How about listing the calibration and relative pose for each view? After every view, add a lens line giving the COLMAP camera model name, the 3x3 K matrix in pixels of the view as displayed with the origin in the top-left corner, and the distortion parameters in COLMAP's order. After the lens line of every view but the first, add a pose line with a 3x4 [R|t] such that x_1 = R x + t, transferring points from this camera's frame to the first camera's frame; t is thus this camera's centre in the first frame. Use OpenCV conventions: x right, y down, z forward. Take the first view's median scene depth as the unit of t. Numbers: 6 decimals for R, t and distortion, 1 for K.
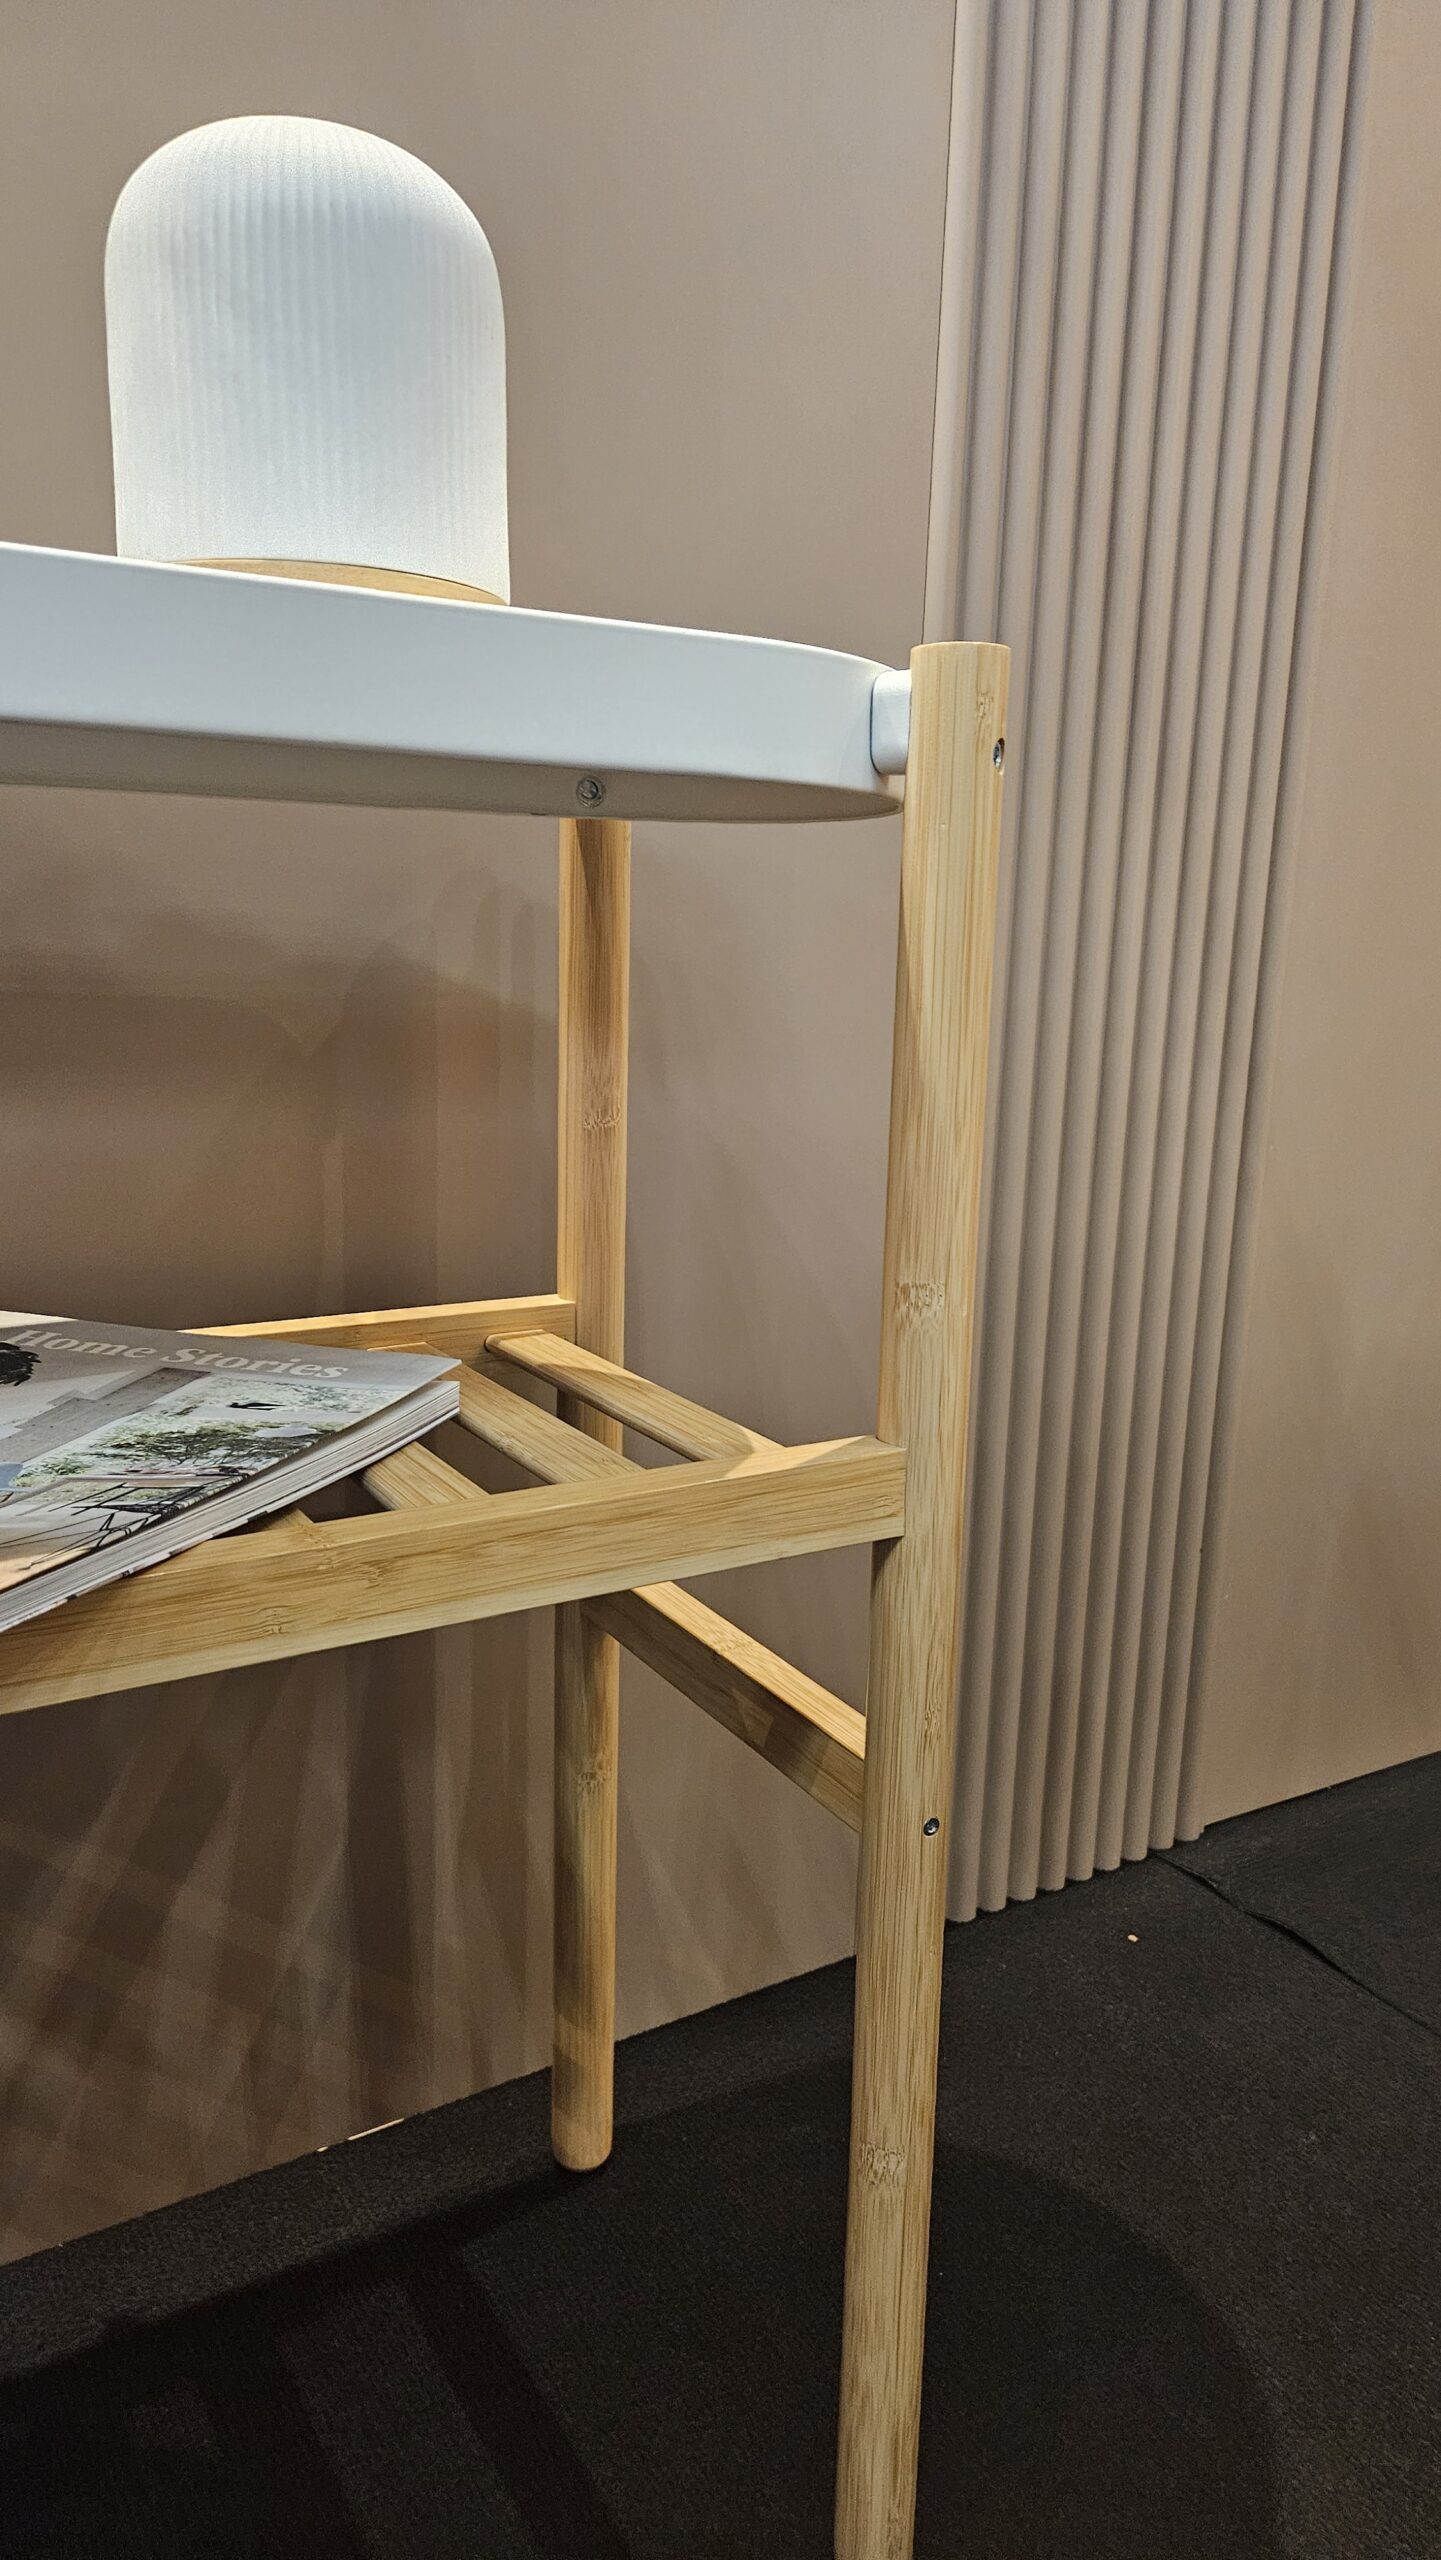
lens RADIAL K [[1709.4, 0, 709.3], [0, 1709.4, 1293.7], [0, 0, 1]] dist [0.011019, 0.004385]
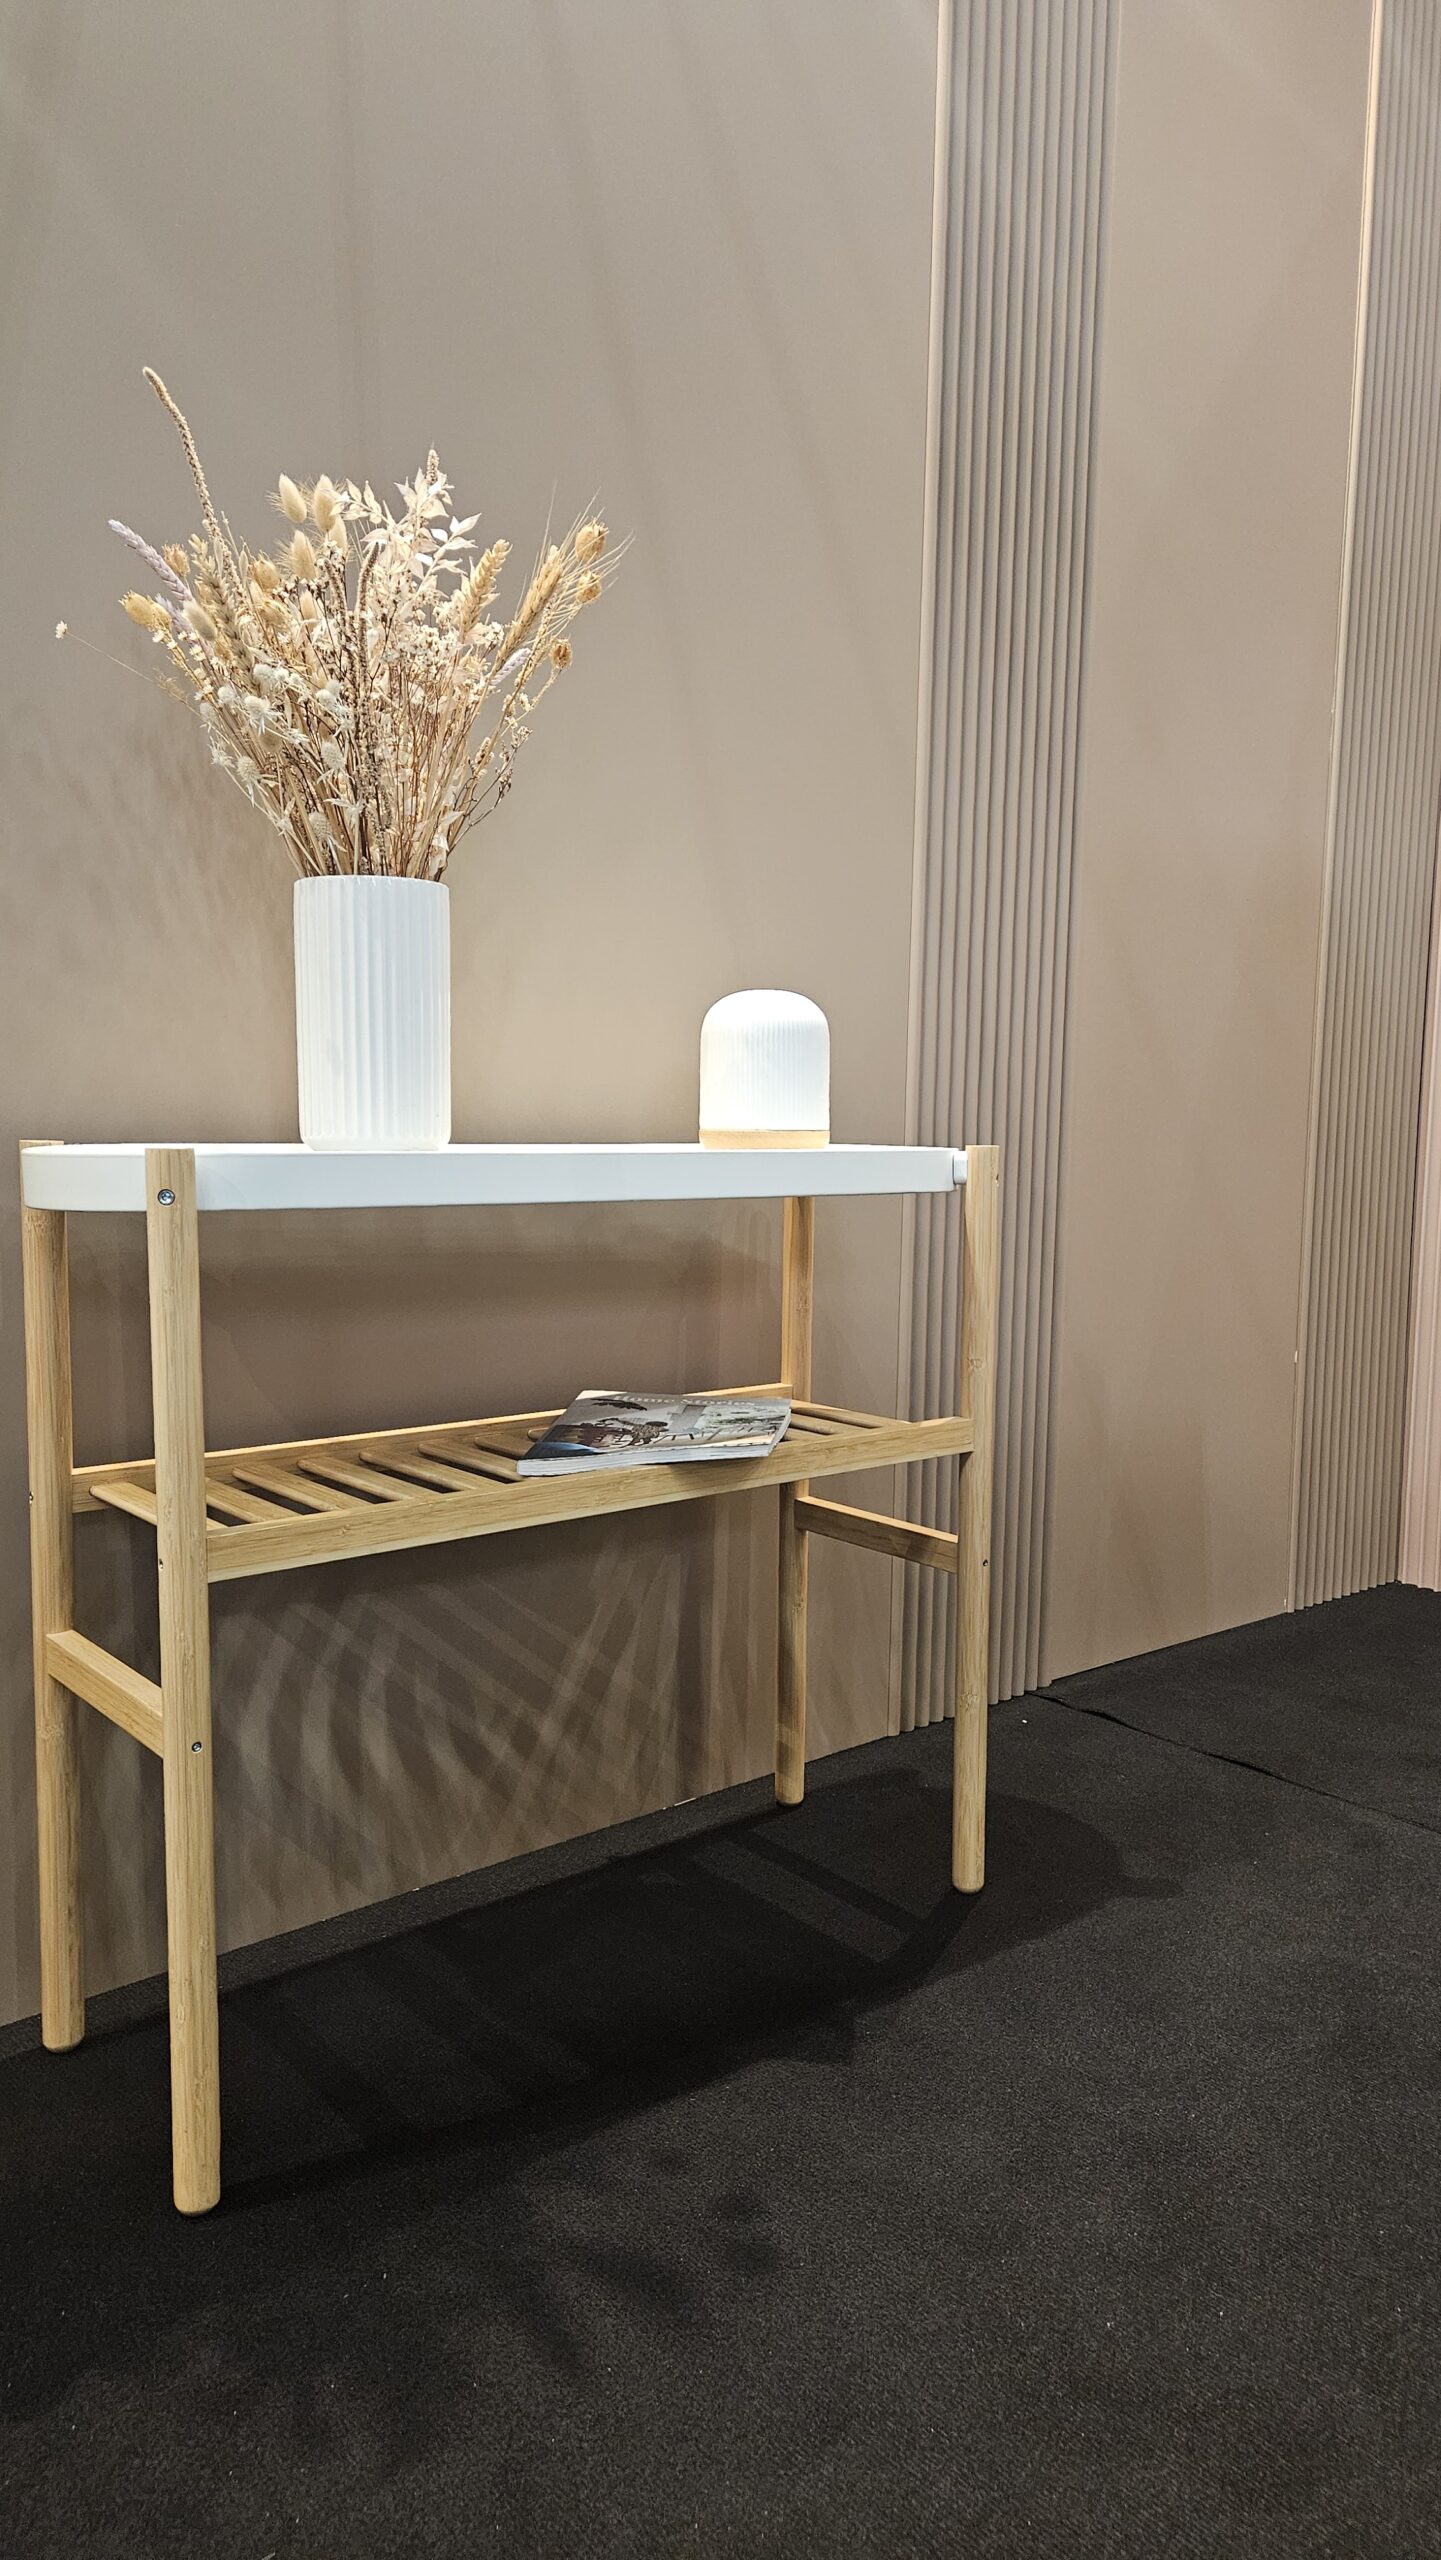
lens RADIAL K [[1709.4, 0, 722.6], [0, 1709.4, 1275.9], [0, 0, 1]] dist [0.011019, 0.004385]
pose [[0.987085, -0.021167, 0.158794, -0.505121], [0.040578, 0.991942, -0.120016, 0.122864], [-0.154974, 0.124910, 0.979990, -1.184650]]
